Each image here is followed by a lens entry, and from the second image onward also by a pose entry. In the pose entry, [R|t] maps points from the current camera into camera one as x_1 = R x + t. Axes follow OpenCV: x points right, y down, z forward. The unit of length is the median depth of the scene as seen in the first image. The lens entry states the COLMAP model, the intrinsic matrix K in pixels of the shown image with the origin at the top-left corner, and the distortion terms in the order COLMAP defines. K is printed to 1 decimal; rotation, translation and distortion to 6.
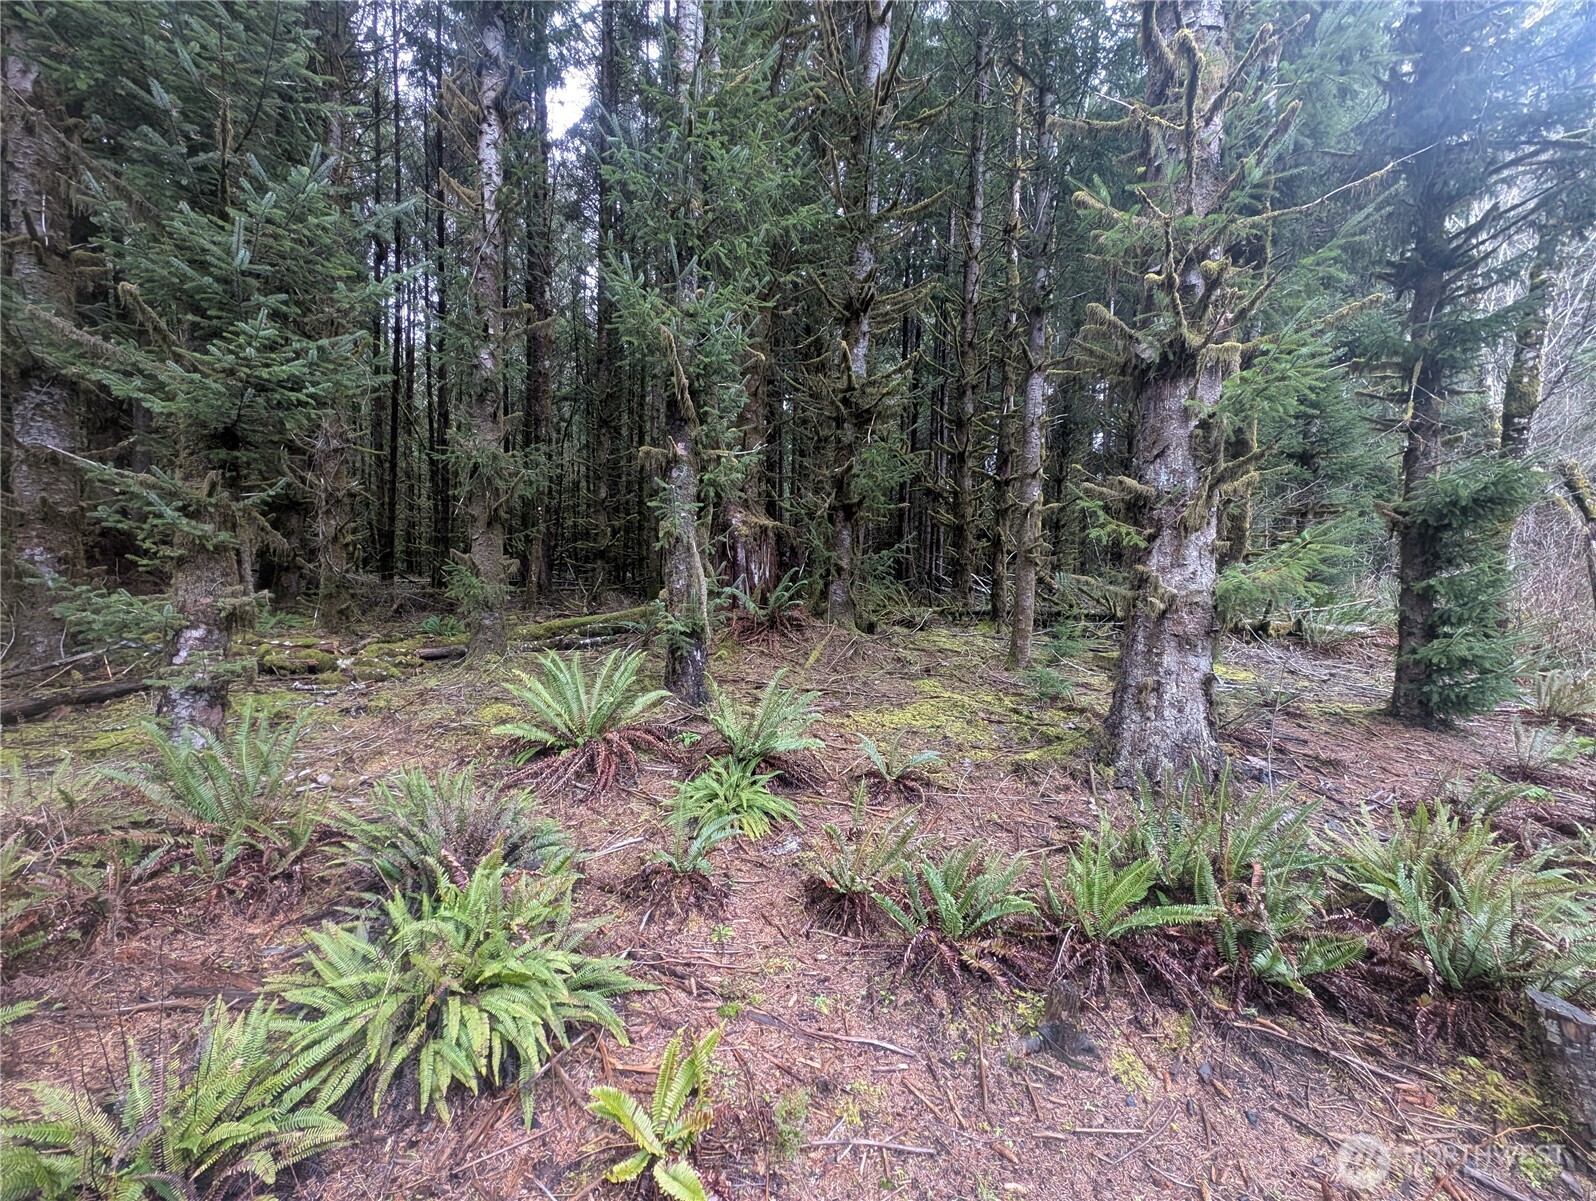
lens RADIAL K [[596.8, 0, 798.0], [0, 596.8, 600.5], [0, 0, 1]] dist [-0.000786, -0.000314]
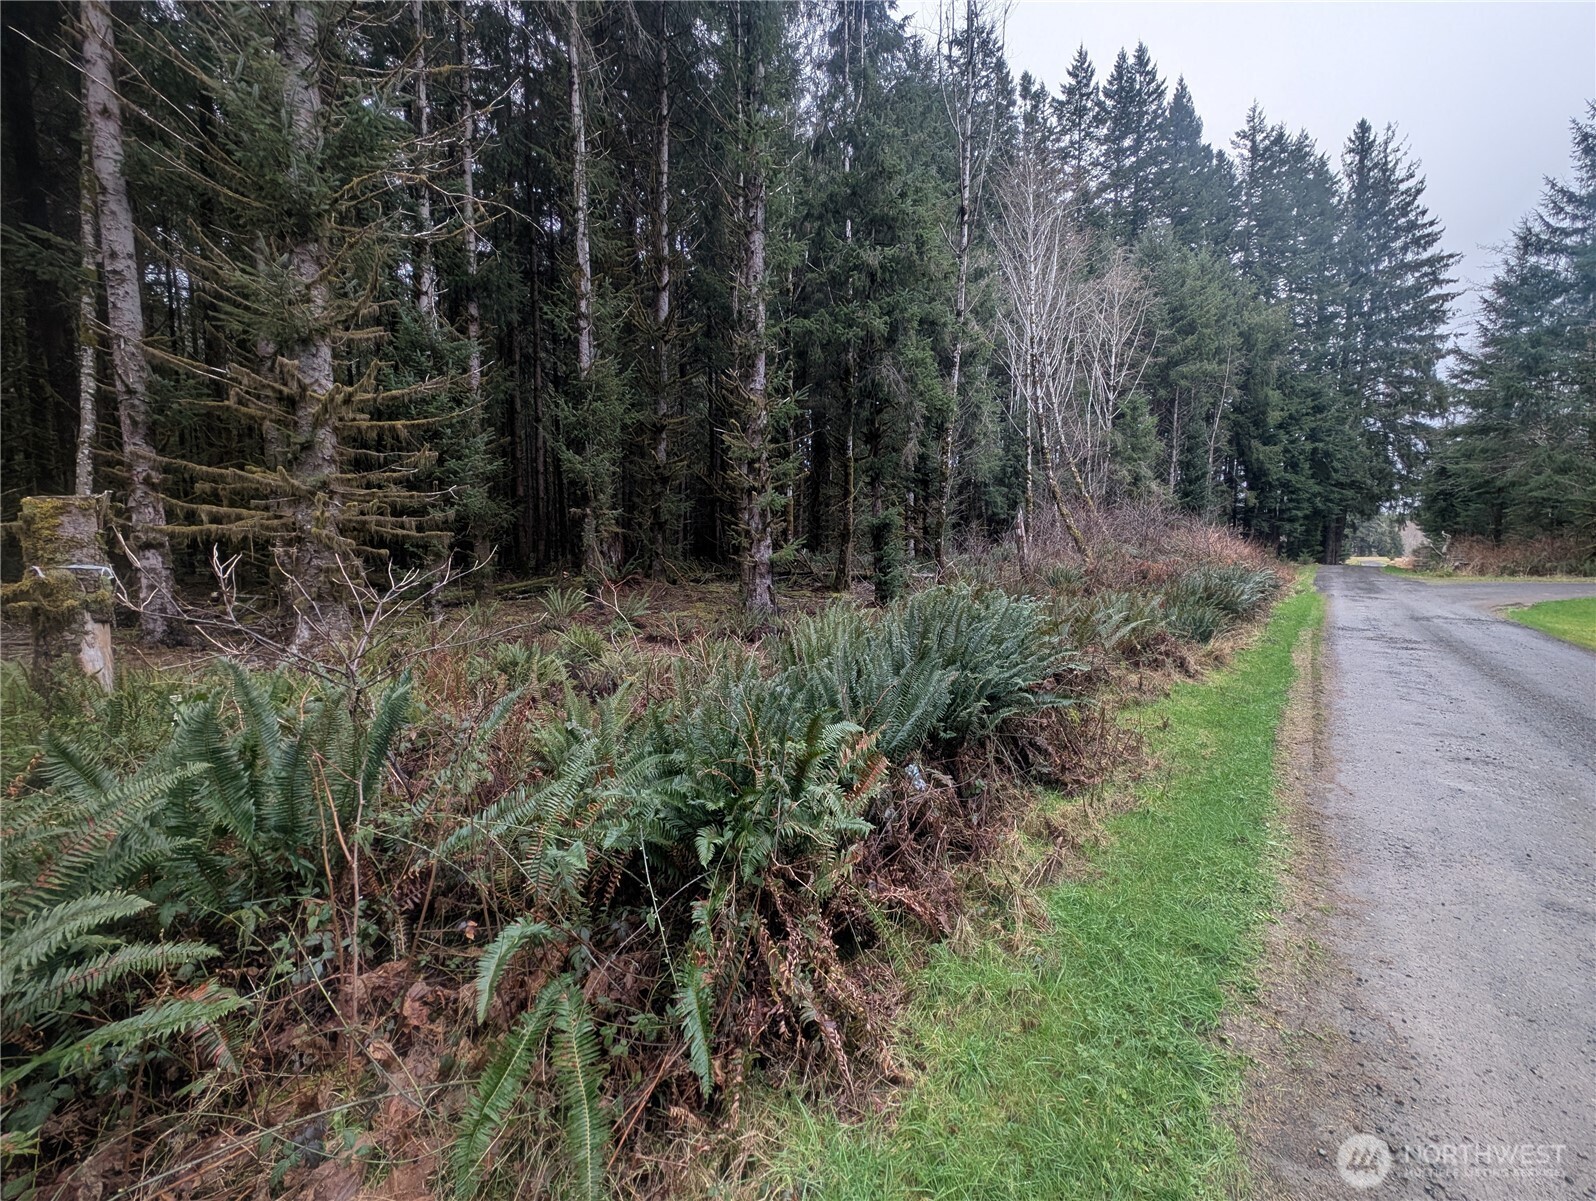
lens RADIAL K [[596.8, 0, 798.0], [0, 596.8, 600.5], [0, 0, 1]] dist [-0.000786, -0.000314]
pose [[0.963943, -0.050588, 0.261258, -0.008257], [0.040650, 0.998234, 0.043307, 0.039887], [-0.262987, -0.031126, 0.964297, -1.161686]]
